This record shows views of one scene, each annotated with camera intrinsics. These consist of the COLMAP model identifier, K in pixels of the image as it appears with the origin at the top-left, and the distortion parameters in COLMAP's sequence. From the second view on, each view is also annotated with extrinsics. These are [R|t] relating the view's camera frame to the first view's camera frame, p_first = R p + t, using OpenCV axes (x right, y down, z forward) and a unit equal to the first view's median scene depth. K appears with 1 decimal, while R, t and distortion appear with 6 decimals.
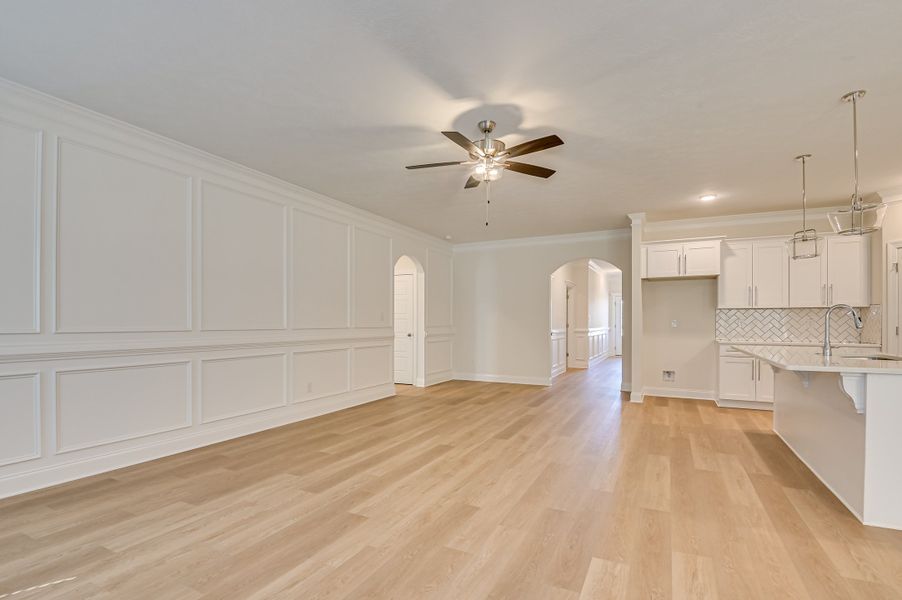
lens RADIAL K [[421.3, 0, 461.6], [0, 421.3, 325.0], [0, 0, 1]] dist [-0.009513, -0.009987]
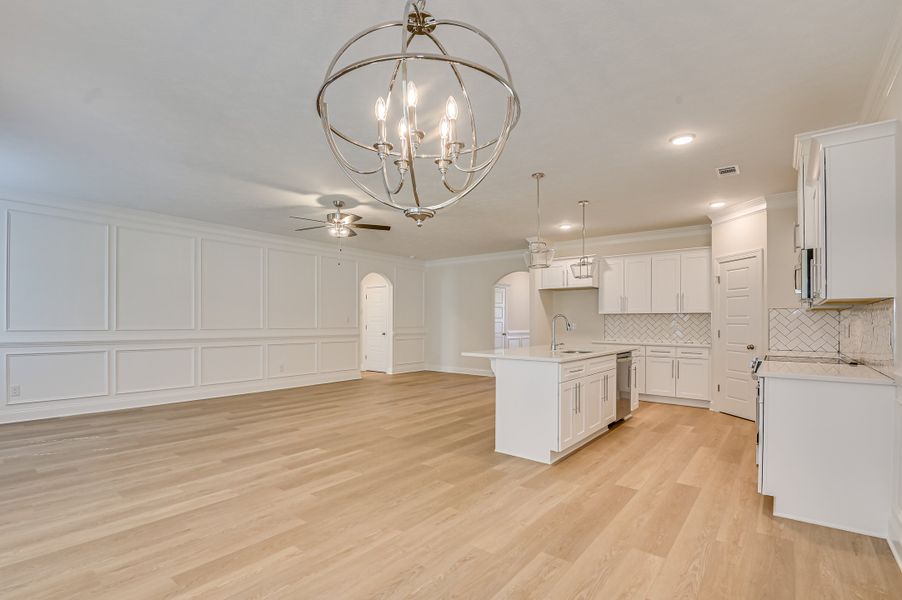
lens RADIAL K [[421.3, 0, 454.1], [0, 421.3, 323.8], [0, 0, 1]] dist [-0.009513, -0.009987]
pose [[0.977046, 0.004468, -0.212982, 0.567610], [-0.005118, 0.999984, -0.002500, -0.007172], [0.212968, 0.003533, 0.977053, -0.323631]]
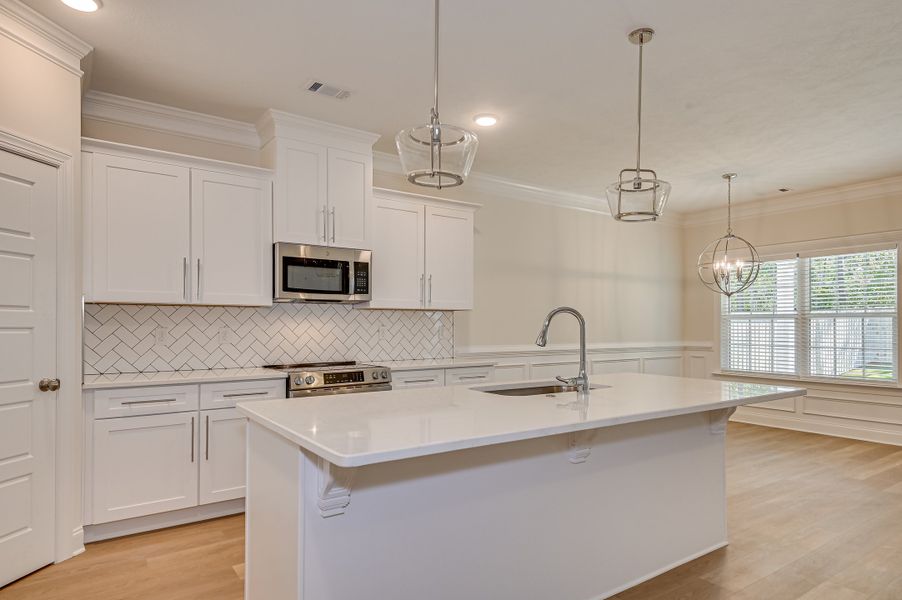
lens RADIAL K [[518.4, 0, 440.8], [0, 518.4, 320.0], [0, 0, 1]] dist [0.015828, -0.005810]
pose [[-0.859403, 0.002498, 0.511293, 0.451078], [0.001456, 0.999996, -0.002438, -0.019031], [-0.511297, -0.001351, -0.859403, 1.163210]]
